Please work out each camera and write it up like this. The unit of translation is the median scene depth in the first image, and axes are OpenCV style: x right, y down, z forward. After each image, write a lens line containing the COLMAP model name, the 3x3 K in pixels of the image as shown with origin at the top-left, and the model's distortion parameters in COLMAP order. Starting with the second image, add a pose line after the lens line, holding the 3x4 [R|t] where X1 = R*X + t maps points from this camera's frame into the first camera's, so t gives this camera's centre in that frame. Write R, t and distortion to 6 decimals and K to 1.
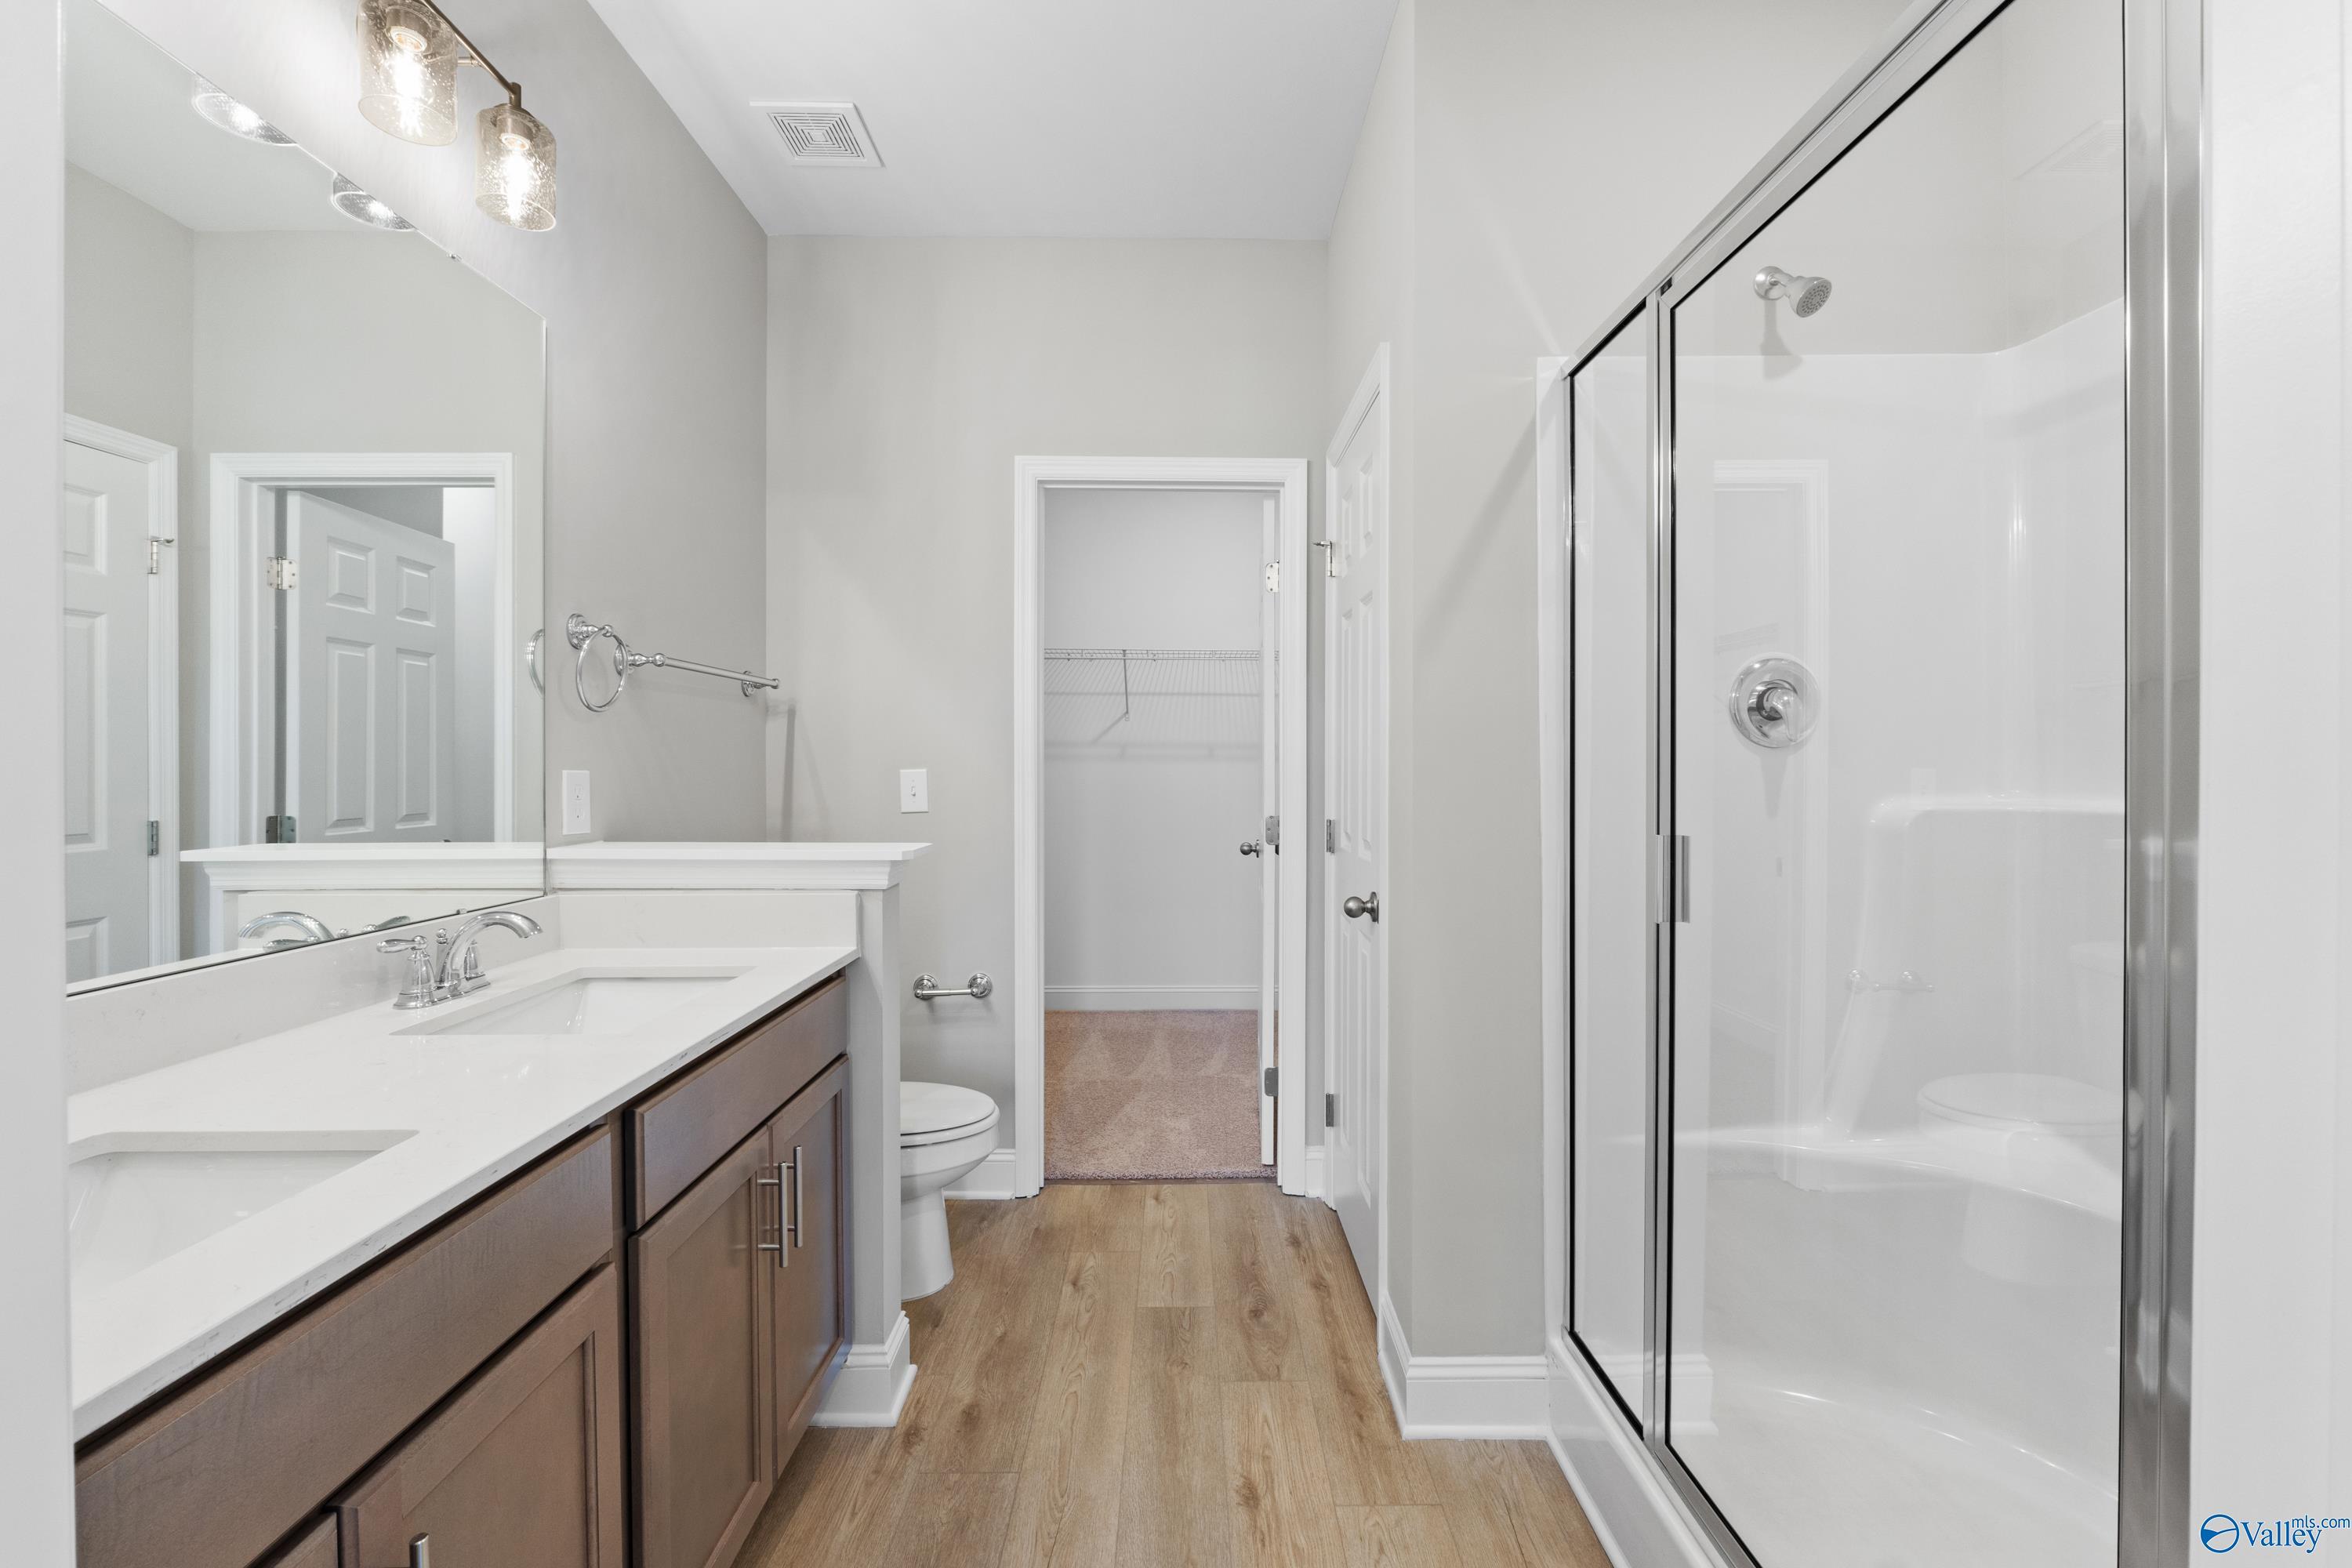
lens RADIAL K [[979.3, 0, 1170.3], [0, 979.3, 790.7], [0, 0, 1]] dist [-0.000621, -0.000058]
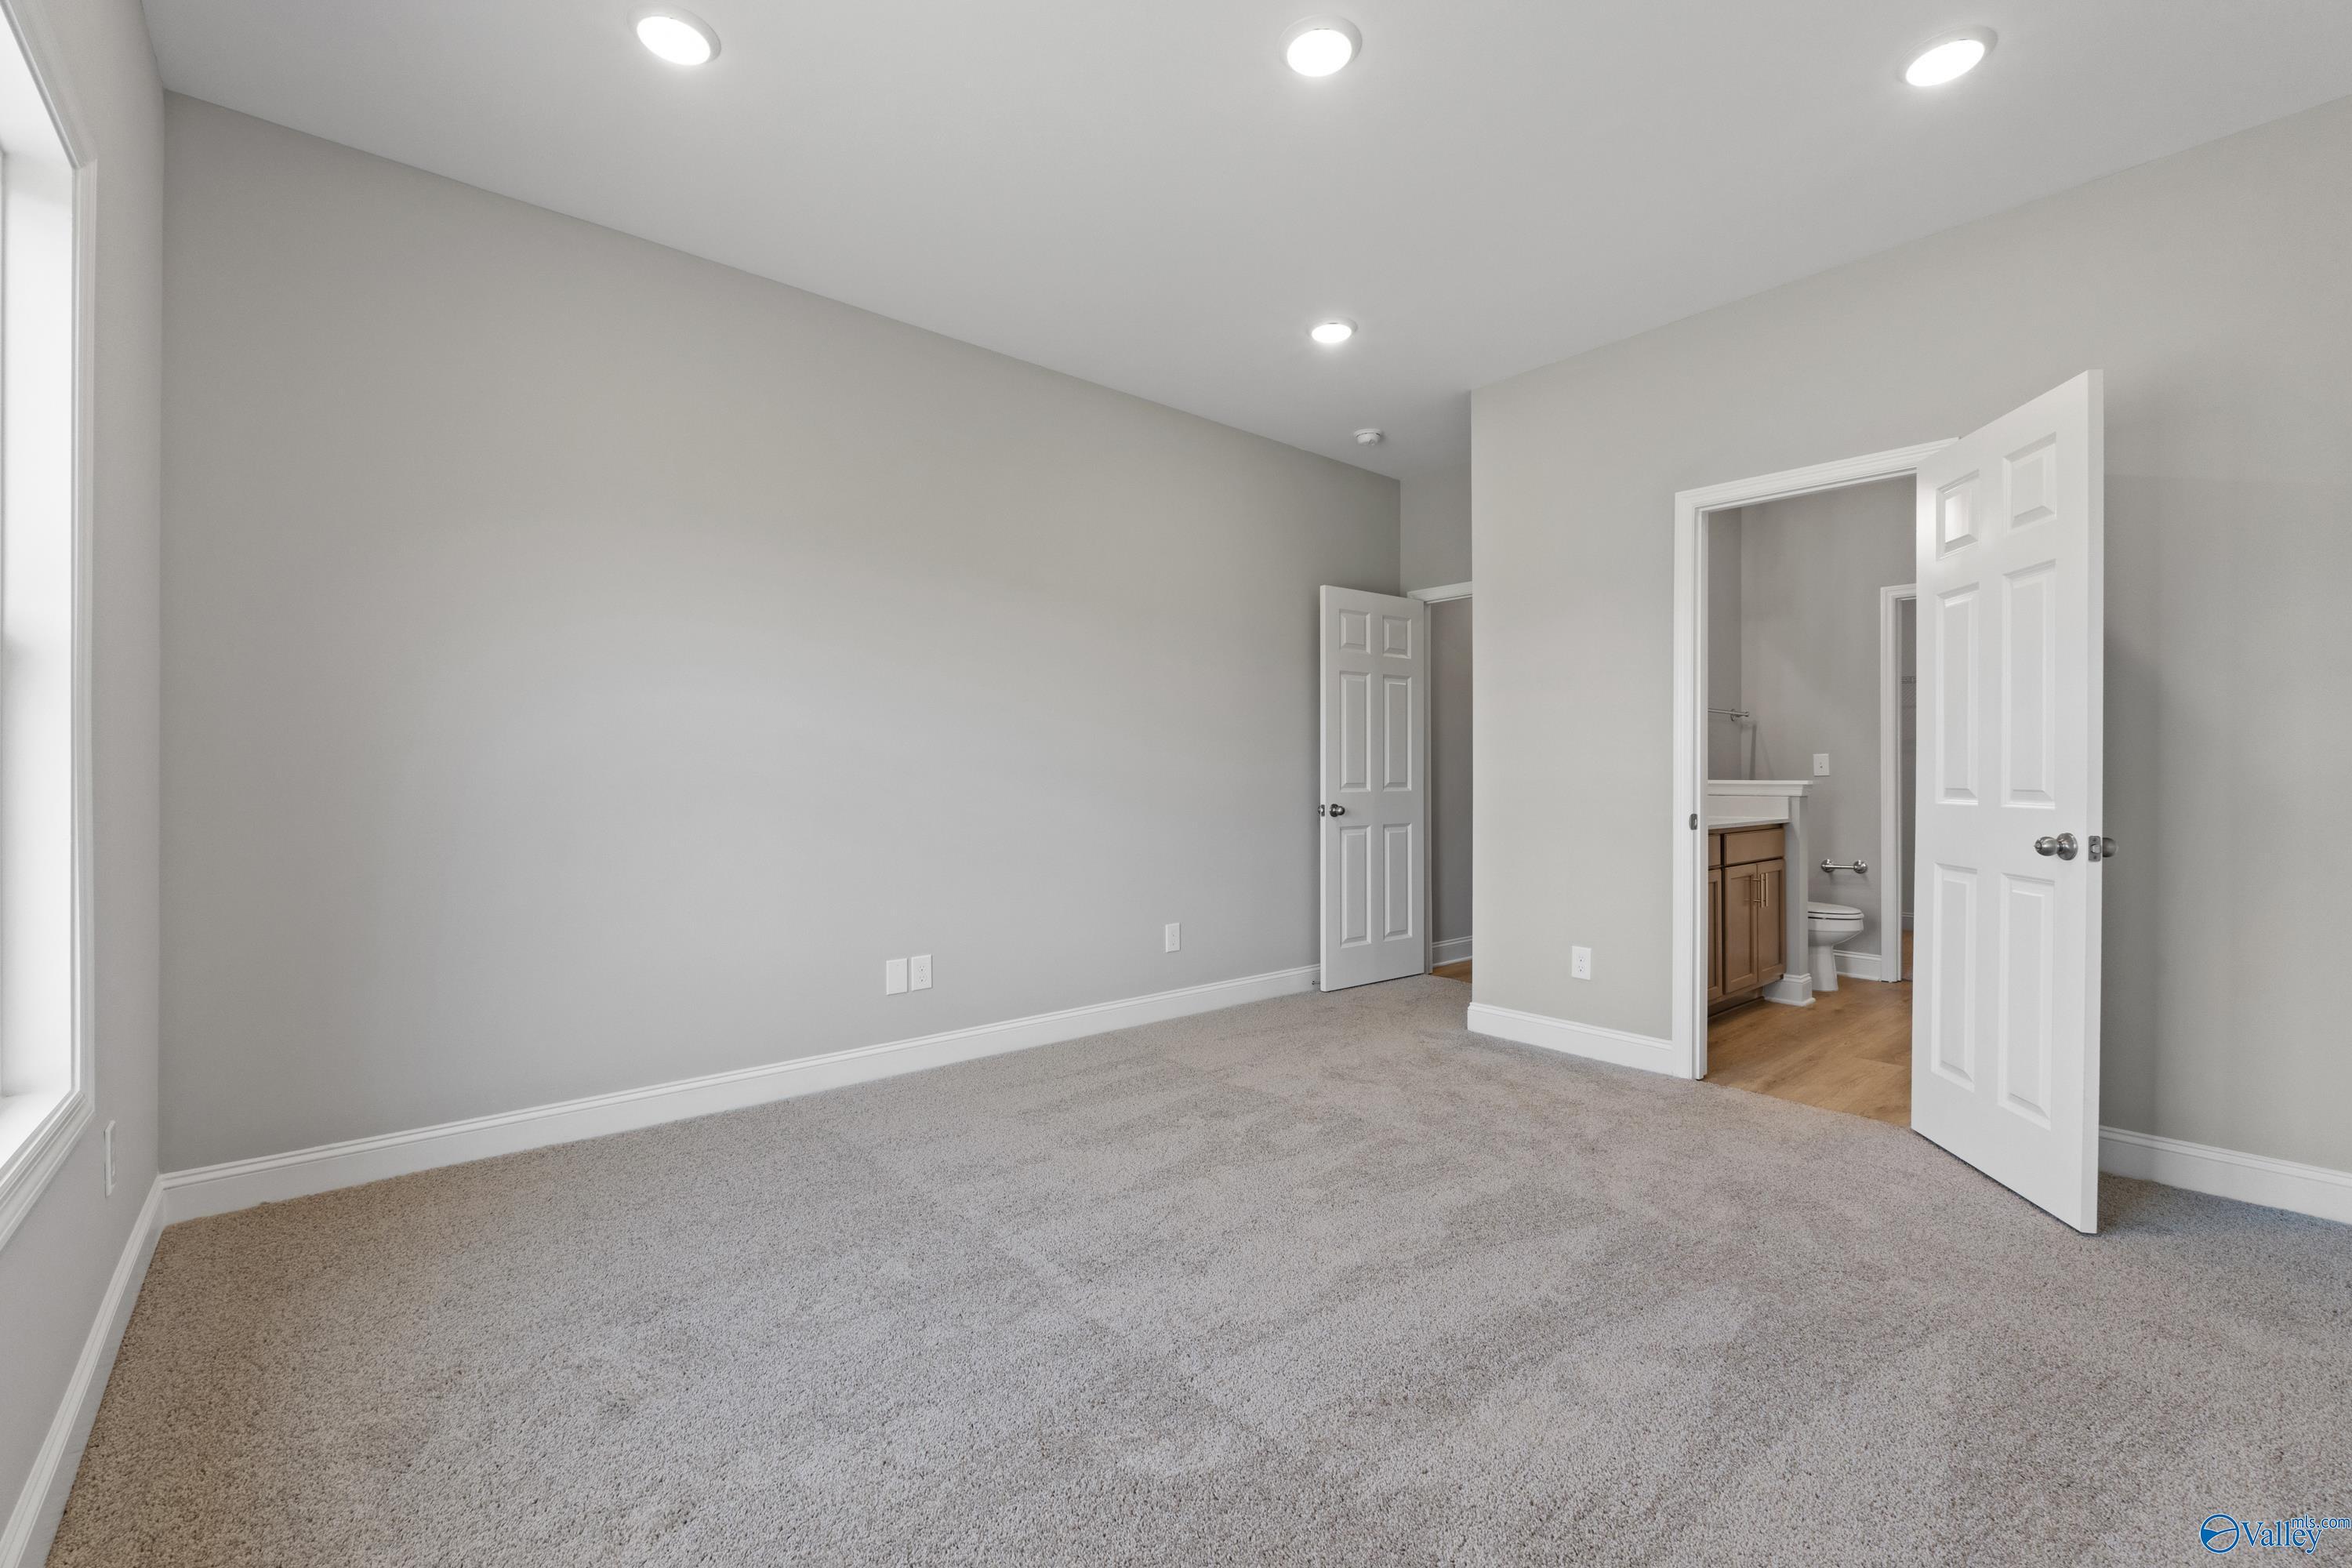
lens RADIAL K [[979.3, 0, 1188.2], [0, 979.3, 788.1], [0, 0, 1]] dist [-0.000621, -0.000058]
pose [[0.654448, 0.008073, -0.756064, 0.419186], [-0.009071, 0.999955, 0.002826, 0.056211], [0.756053, 0.005009, 0.654491, -1.329567]]
